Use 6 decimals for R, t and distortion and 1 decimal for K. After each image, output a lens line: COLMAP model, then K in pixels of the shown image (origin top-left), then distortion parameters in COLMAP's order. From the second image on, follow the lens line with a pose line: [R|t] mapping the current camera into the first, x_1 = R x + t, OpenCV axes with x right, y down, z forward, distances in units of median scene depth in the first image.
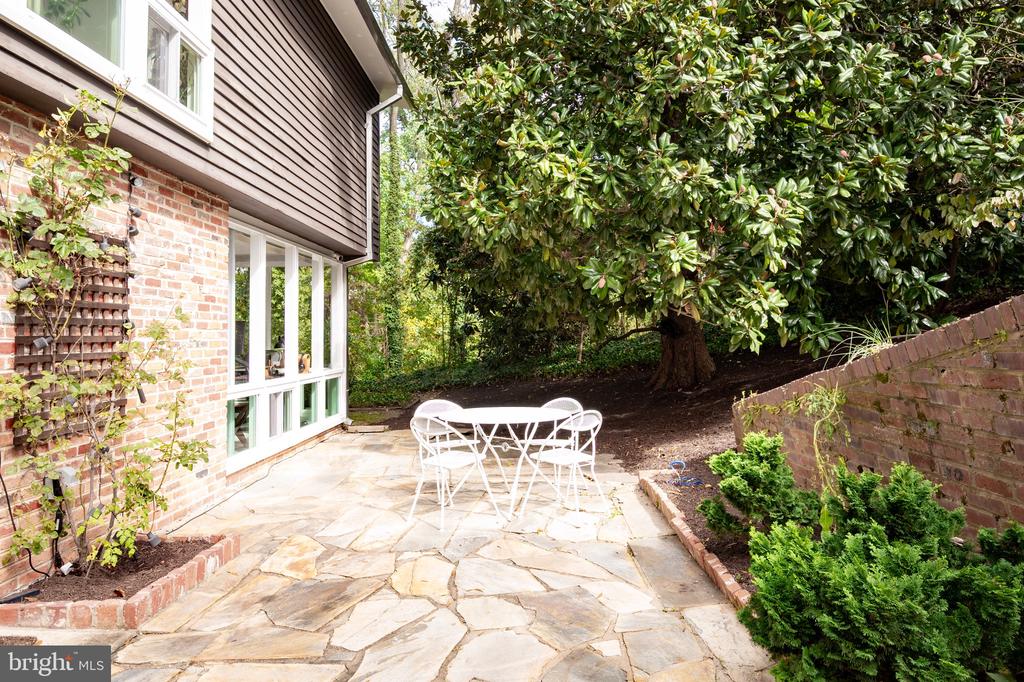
lens RADIAL K [[642.4, 0, 512.0], [0, 642.4, 341.0], [0, 0, 1]] dist [-0.000560, -0.000079]
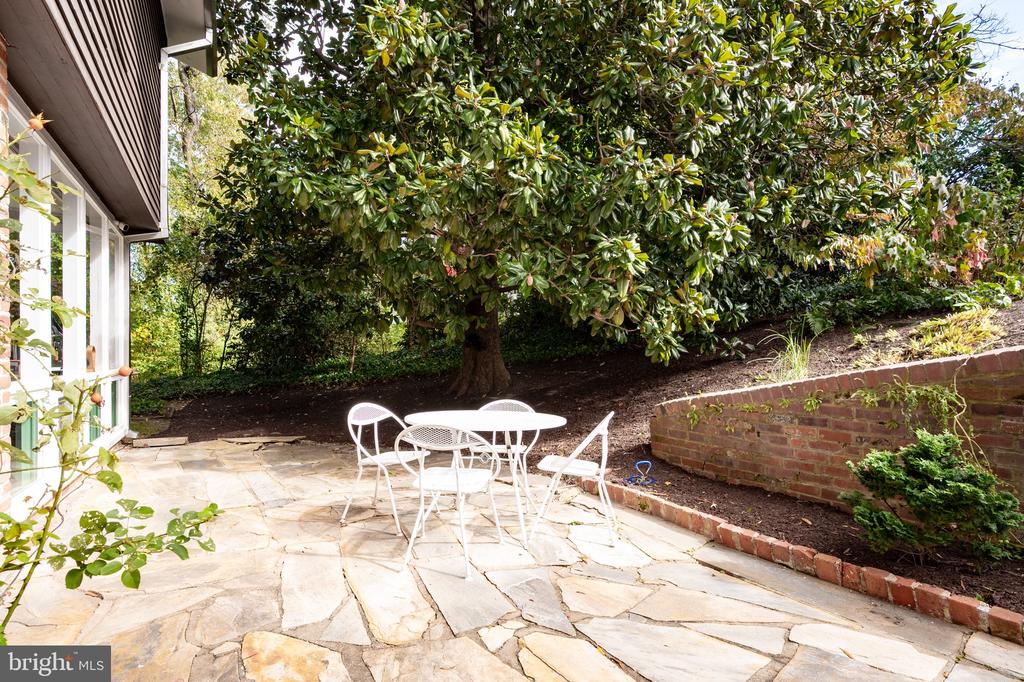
lens RADIAL K [[498.1, 0, 512.7], [0, 498.1, 385.2], [0, 0, 1]] dist [0.016919, 0.000000]
pose [[0.866173, 0.010135, 0.499642, -0.255917], [-0.033730, 0.998700, 0.038217, 0.039020], [-0.498605, -0.049955, 0.865388, 0.363531]]
